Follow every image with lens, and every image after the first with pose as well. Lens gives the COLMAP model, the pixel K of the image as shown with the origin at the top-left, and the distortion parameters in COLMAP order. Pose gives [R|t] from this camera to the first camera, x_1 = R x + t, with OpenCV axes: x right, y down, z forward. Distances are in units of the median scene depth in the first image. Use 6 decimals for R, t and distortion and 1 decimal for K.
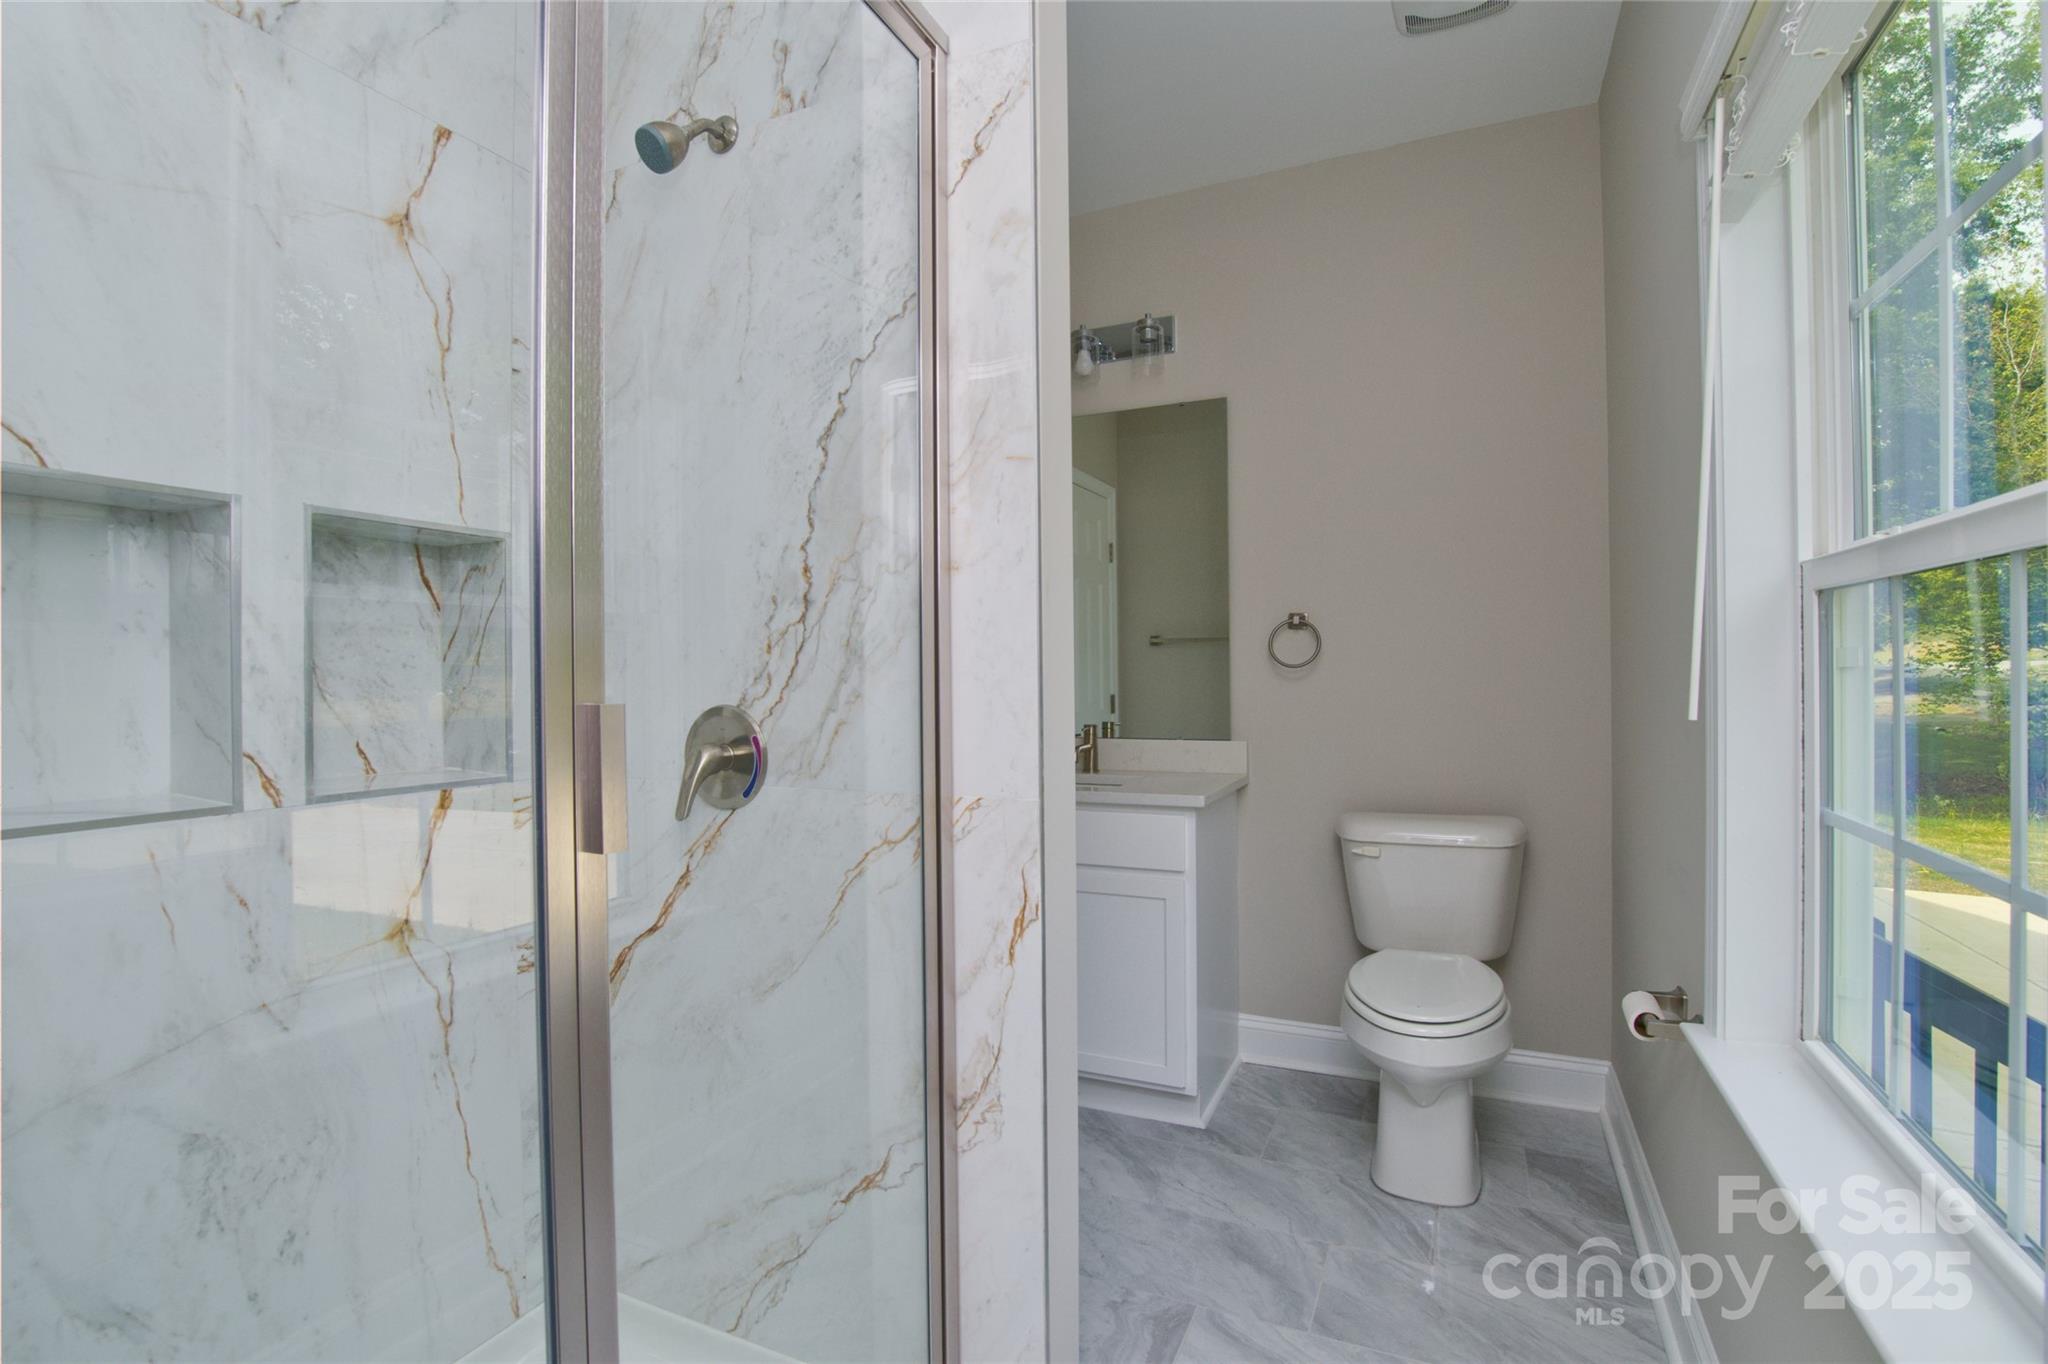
lens RADIAL K [[954.1, 0, 1026.2], [0, 954.1, 680.0], [0, 0, 1]] dist [-0.028547, 0.001333]
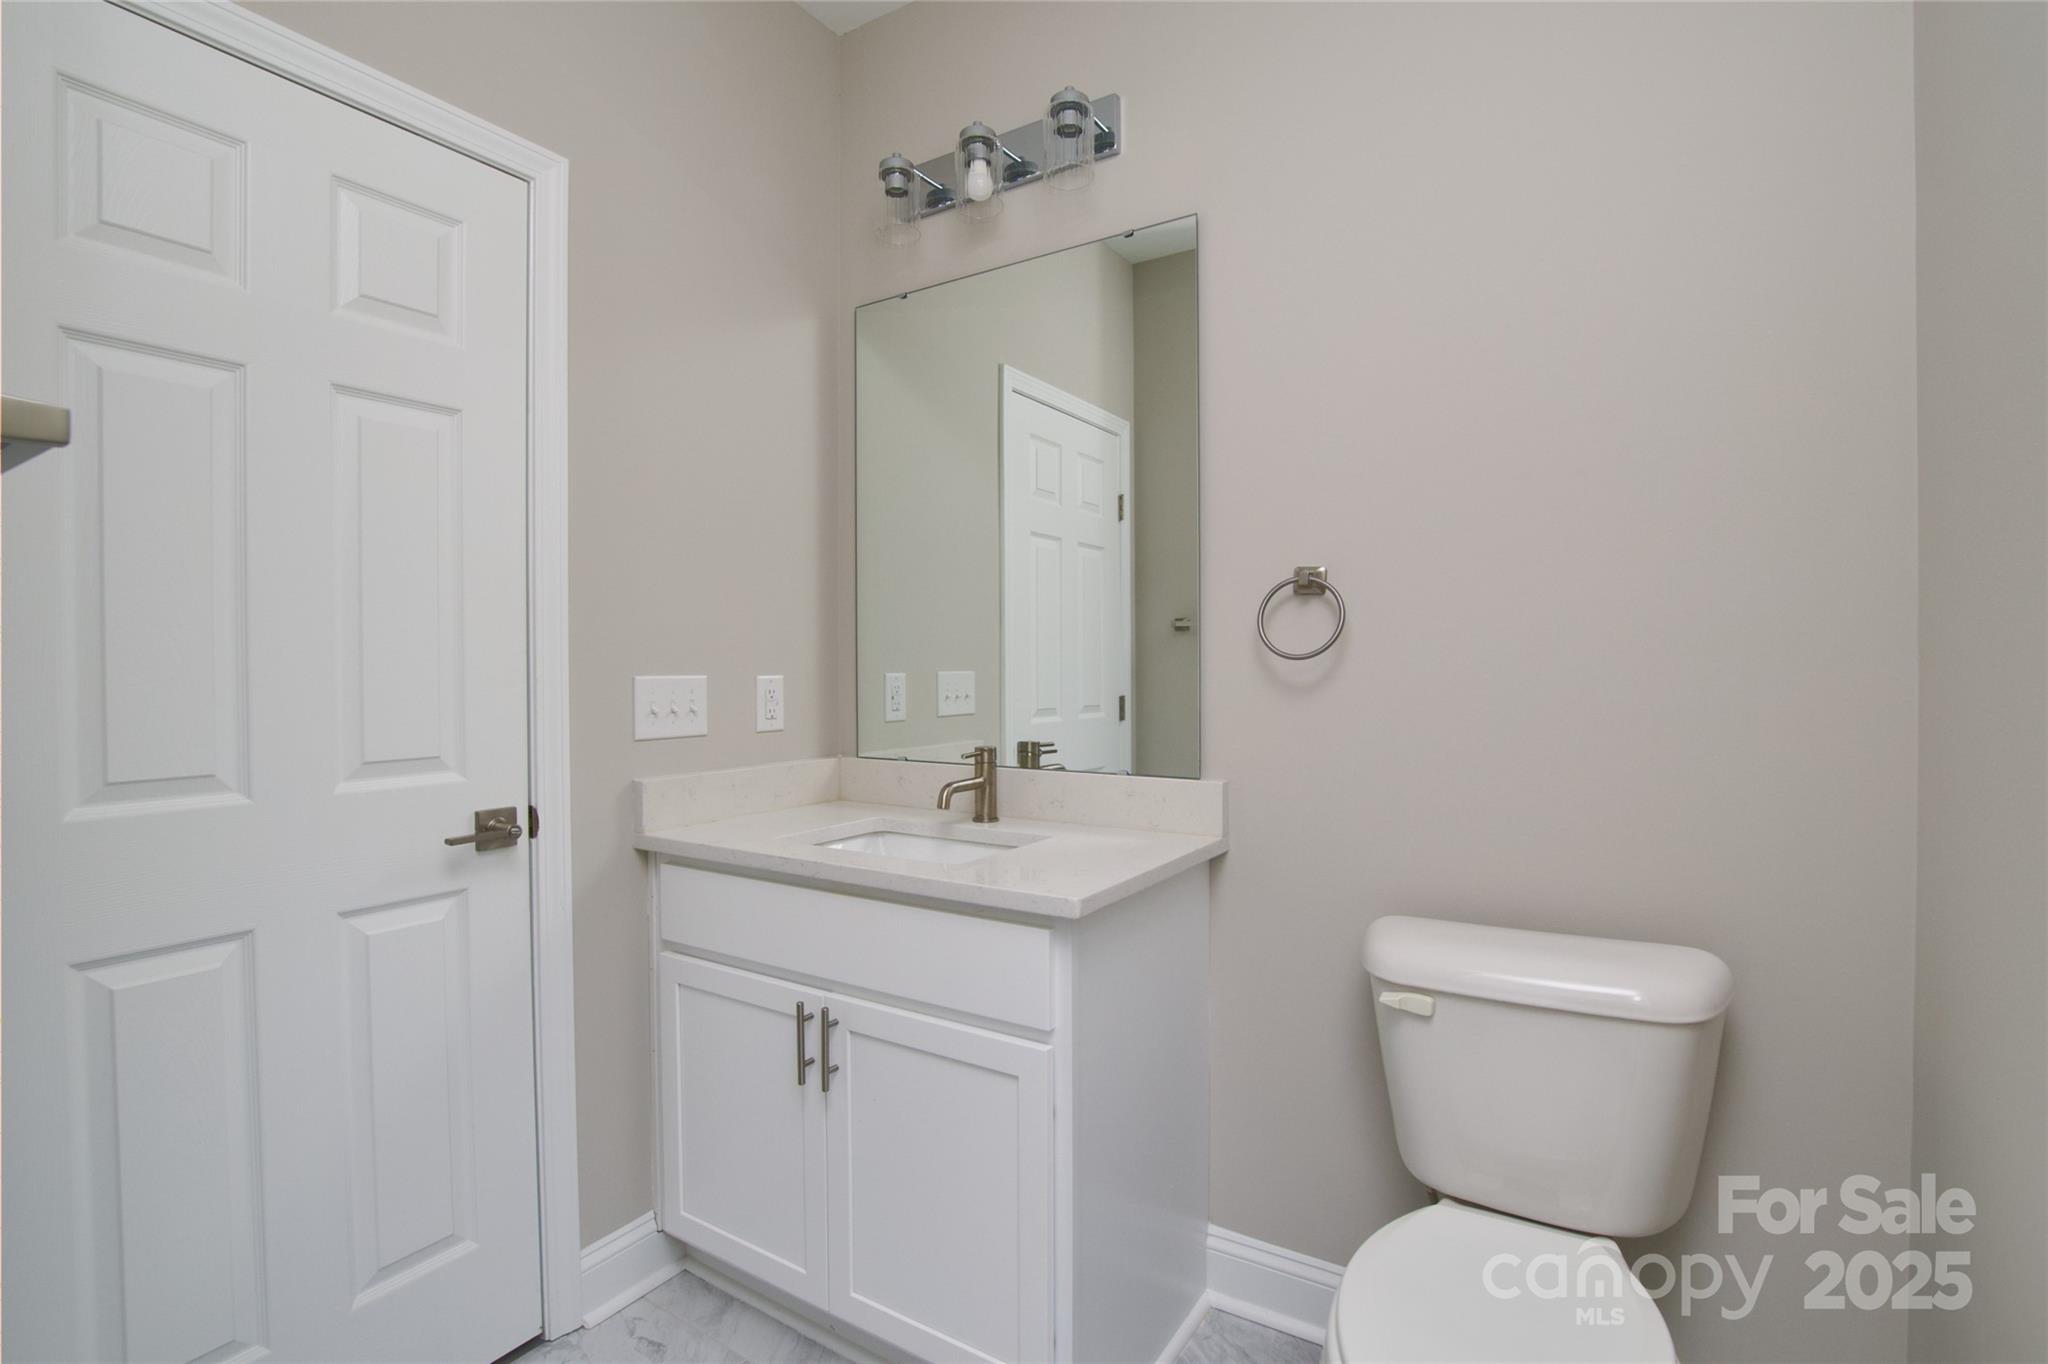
lens RADIAL K [[954.1, 0, 1022.6], [0, 954.1, 671.6], [0, 0, 1]] dist [-0.028547, 0.001333]
pose [[0.986740, 0.011232, -0.161922, 0.200520], [-0.011291, 0.999936, 0.000555, -0.005002], [0.161918, 0.001281, 0.986803, 0.379218]]
